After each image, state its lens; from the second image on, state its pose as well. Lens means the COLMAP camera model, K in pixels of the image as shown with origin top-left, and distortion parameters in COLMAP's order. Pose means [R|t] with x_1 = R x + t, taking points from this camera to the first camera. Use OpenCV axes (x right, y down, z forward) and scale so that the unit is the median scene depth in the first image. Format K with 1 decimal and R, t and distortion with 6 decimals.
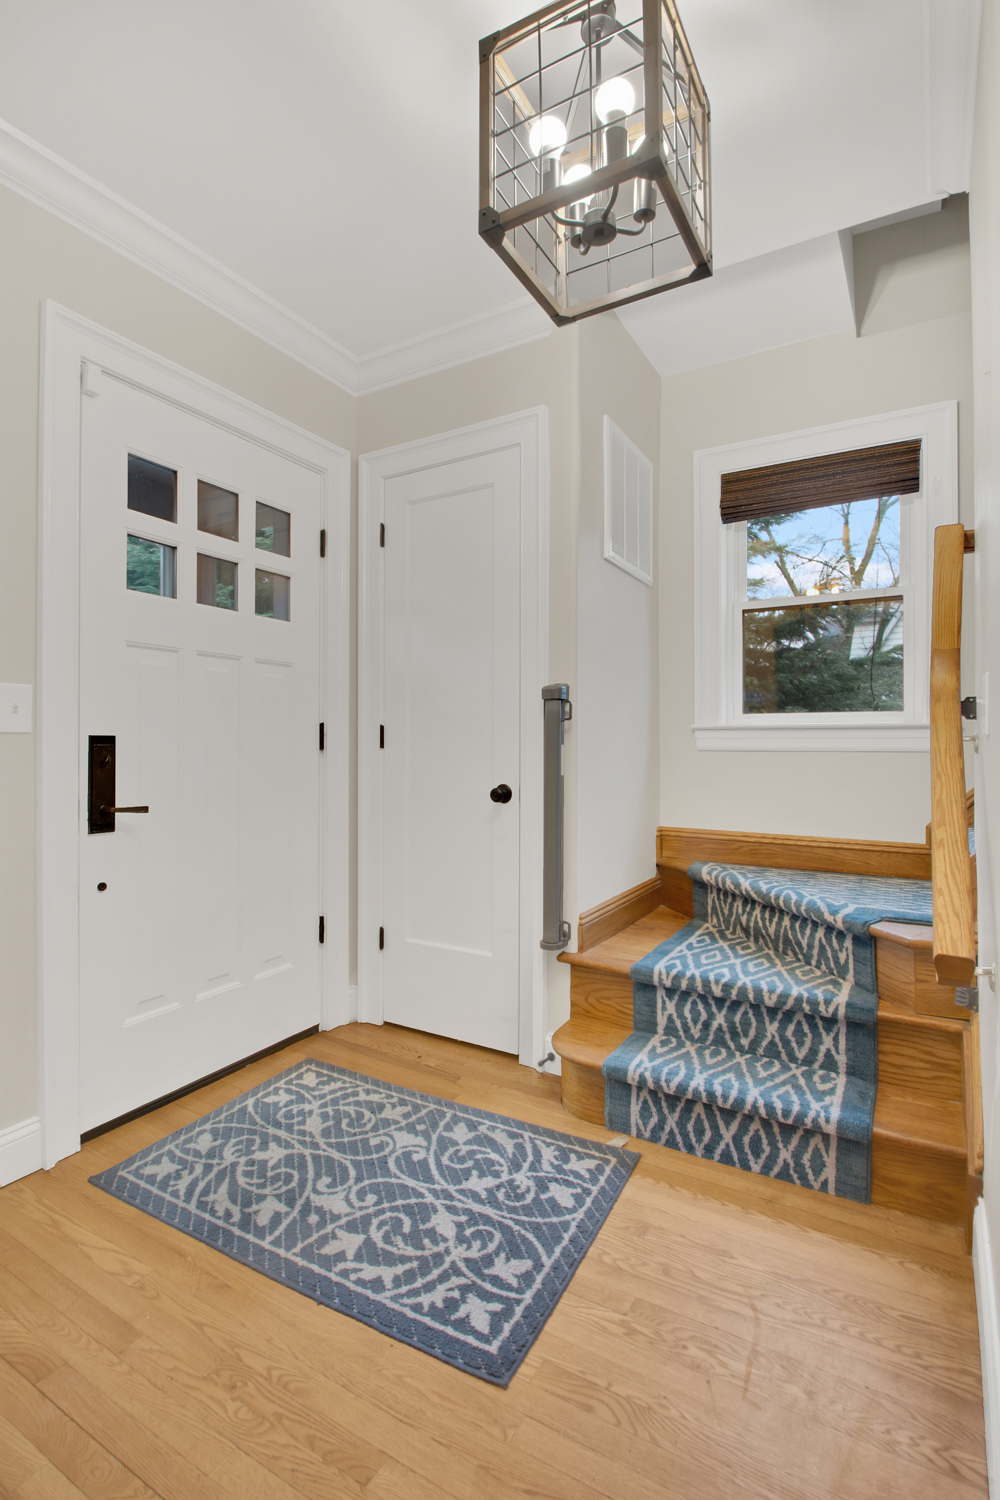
lens RADIAL K [[710.7, 0, 492.6], [0, 710.7, 747.1], [0, 0, 1]] dist [-0.027245, -0.000024]
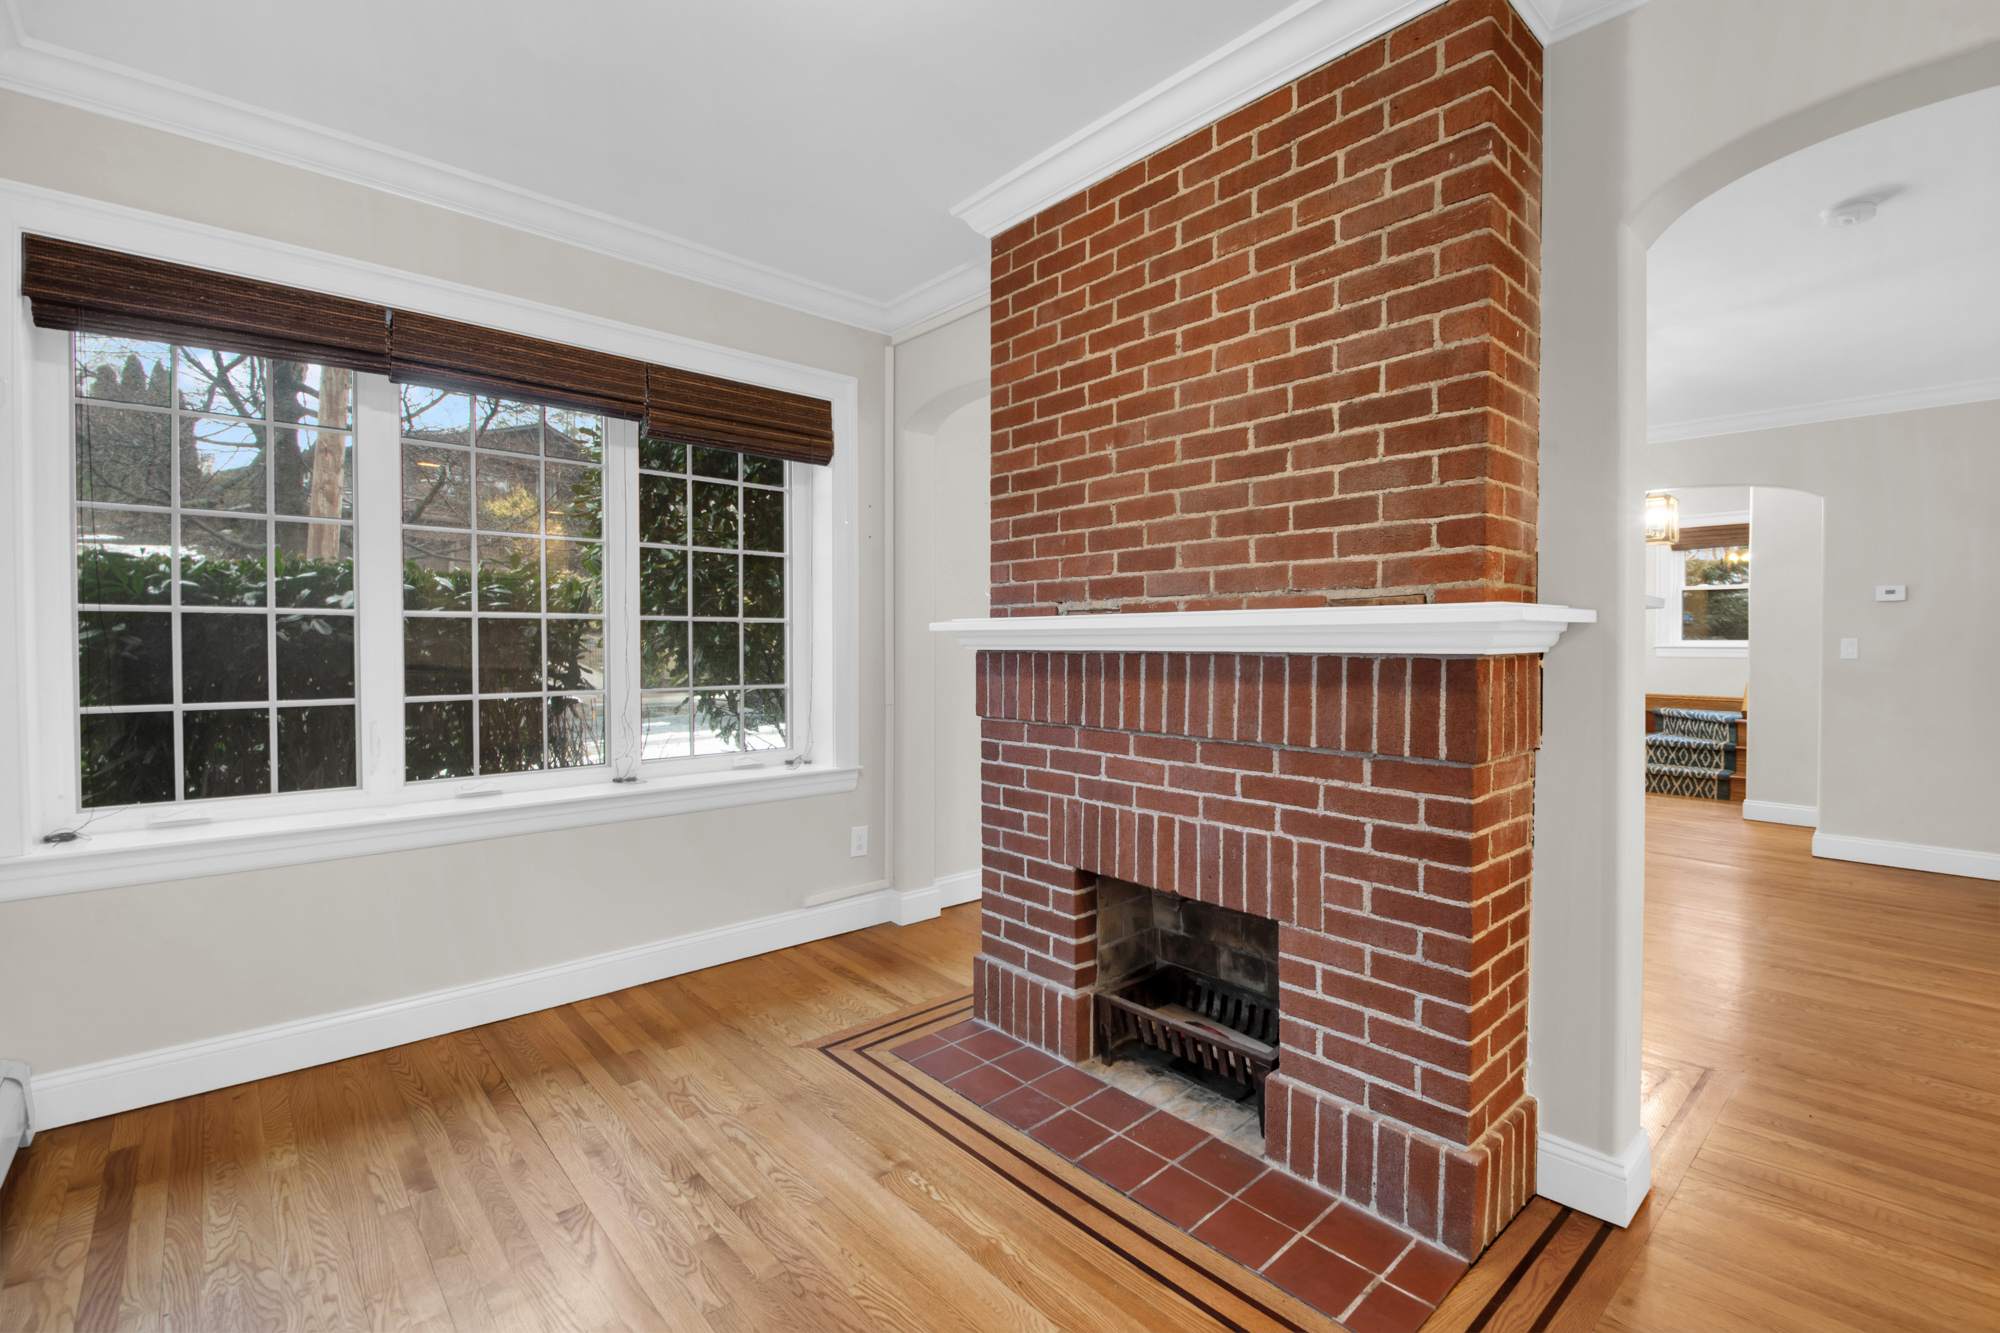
lens RADIAL K [[874.6, 0, 1012.2], [0, 874.6, 658.0], [0, 0, 1]] dist [-0.005064, -0.004422]
pose [[0.952072, 0.006439, -0.305807, -1.079970], [-0.001432, 0.999861, 0.016595, -0.046416], [0.305871, -0.015361, 0.951949, -2.977029]]
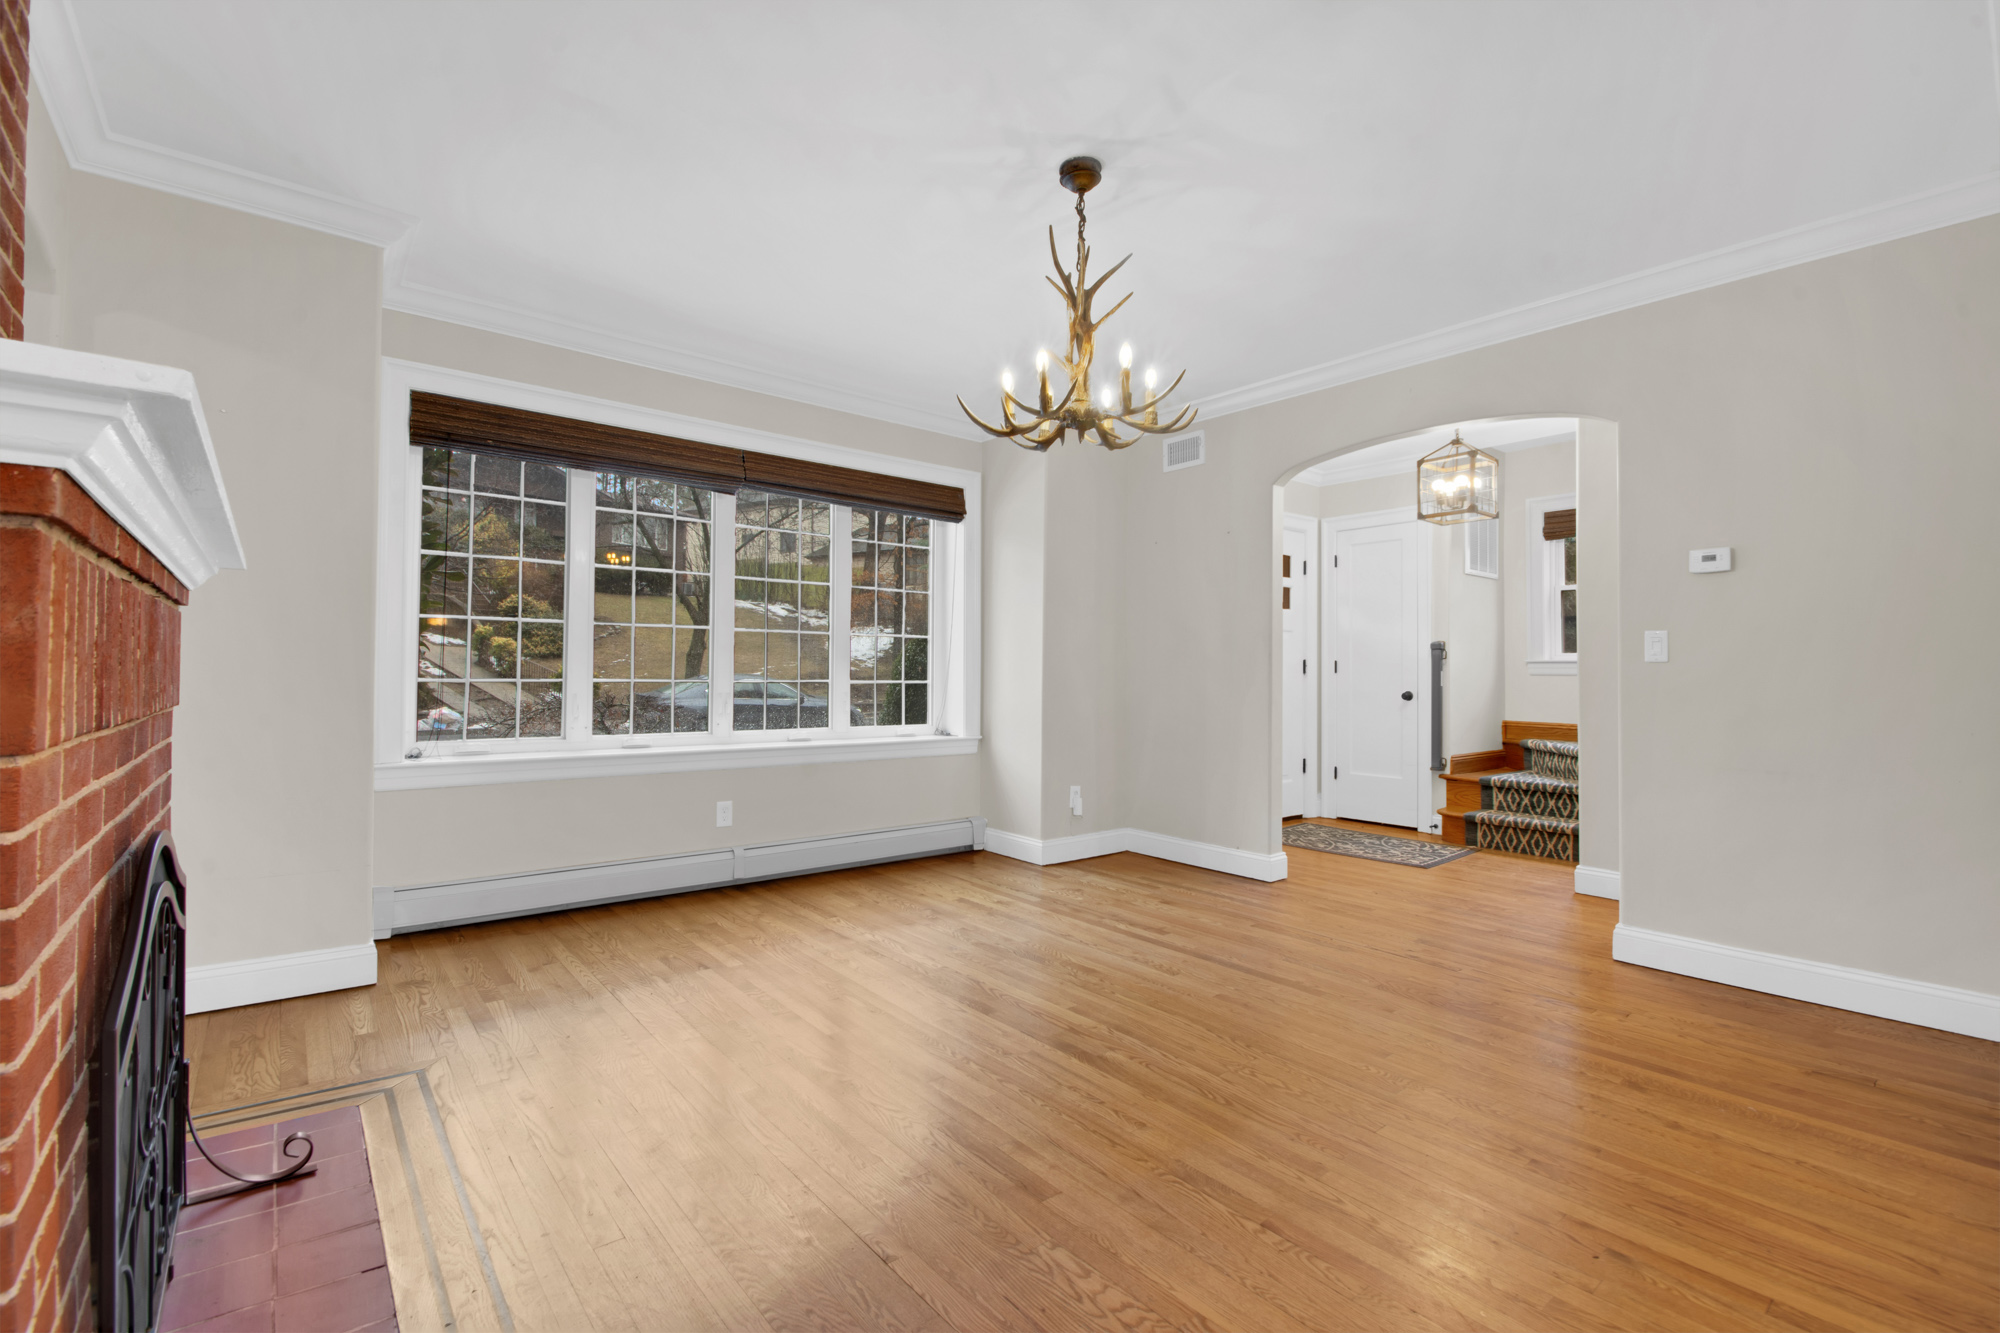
lens RADIAL K [[874.6, 0, 993.8], [0, 874.6, 661.0], [0, 0, 1]] dist [-0.005064, -0.004422]
pose [[0.934800, -0.002419, -0.355168, -0.234031], [-0.004152, 0.999834, -0.017740, 0.020116], [0.355152, 0.018058, 0.934634, -1.976018]]
